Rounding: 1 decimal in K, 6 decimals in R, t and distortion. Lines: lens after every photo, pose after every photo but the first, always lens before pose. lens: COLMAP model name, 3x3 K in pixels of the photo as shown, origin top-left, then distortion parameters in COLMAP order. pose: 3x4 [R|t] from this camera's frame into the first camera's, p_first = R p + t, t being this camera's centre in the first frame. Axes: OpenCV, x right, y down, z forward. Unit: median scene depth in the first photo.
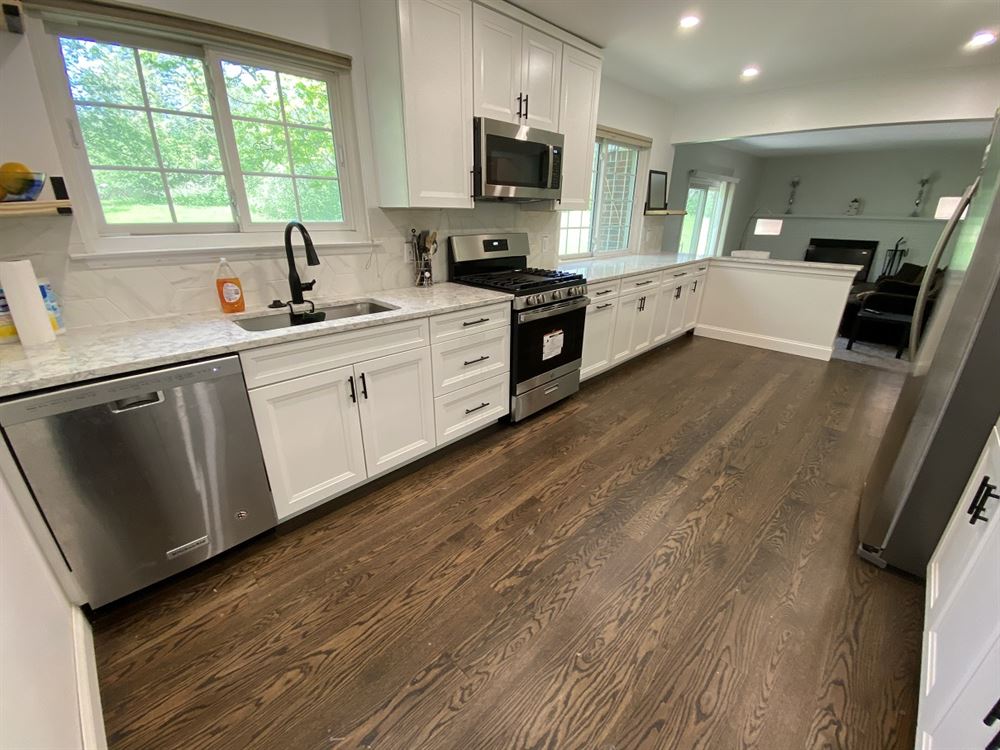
lens RADIAL K [[405.6, 0, 498.2], [0, 405.6, 377.0], [0, 0, 1]] dist [0.017692, -0.020554]
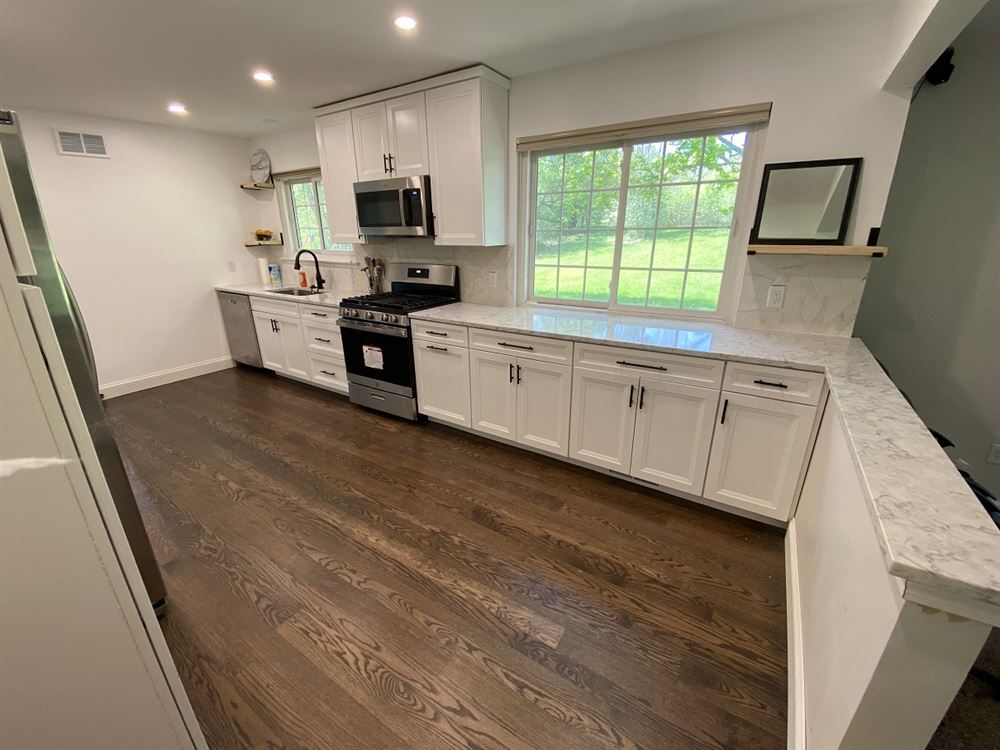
lens RADIAL K [[405.6, 0, 498.2], [0, 405.6, 377.0], [0, 0, 1]] dist [0.017692, -0.020554]
pose [[0.212364, 0.312428, -0.925900, 1.167144], [-0.363300, 0.904838, 0.221994, -0.372764], [0.907146, 0.289236, 0.305660, 0.877053]]
